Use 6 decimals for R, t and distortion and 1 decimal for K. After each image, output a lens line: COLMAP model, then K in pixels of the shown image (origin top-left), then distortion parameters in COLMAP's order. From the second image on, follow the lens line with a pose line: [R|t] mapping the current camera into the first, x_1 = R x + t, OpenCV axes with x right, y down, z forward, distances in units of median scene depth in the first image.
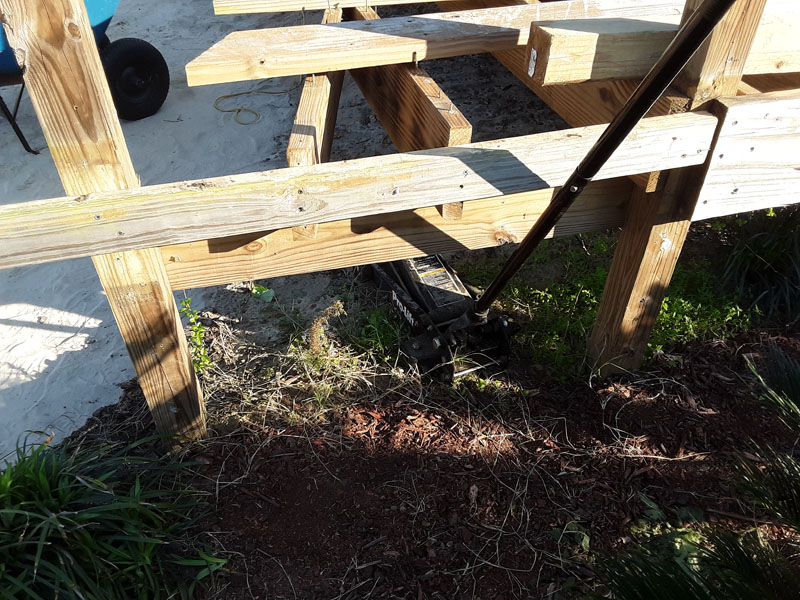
lens RADIAL K [[632.5, 0, 385.1], [0, 632.5, 296.9], [0, 0, 1]] dist [0.125476, -0.199758]
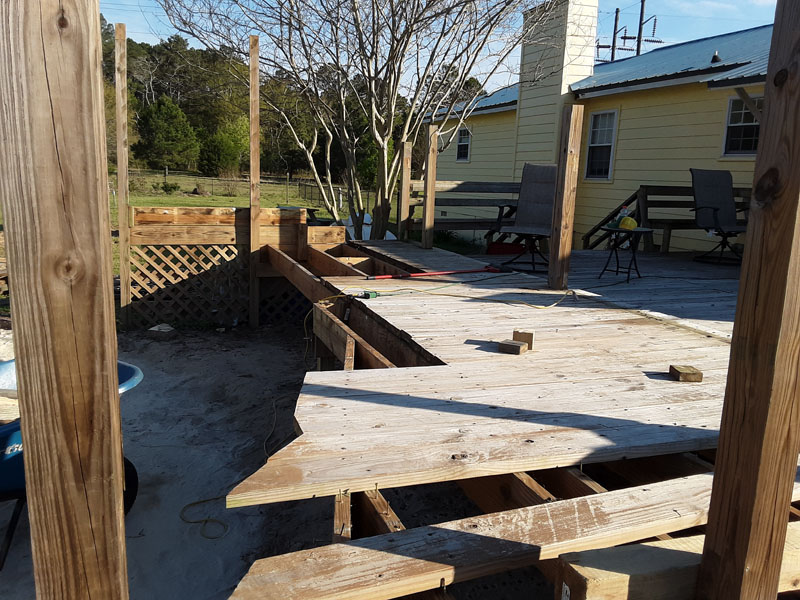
lens RADIAL K [[632.5, 0, 385.1], [0, 632.5, 296.9], [0, 0, 1]] dist [0.125476, -0.199758]
pose [[0.995696, 0.023237, 0.089723, -0.135285], [0.022912, 0.876304, -0.481213, -0.280322], [-0.089806, 0.481197, 0.872000, -0.050455]]
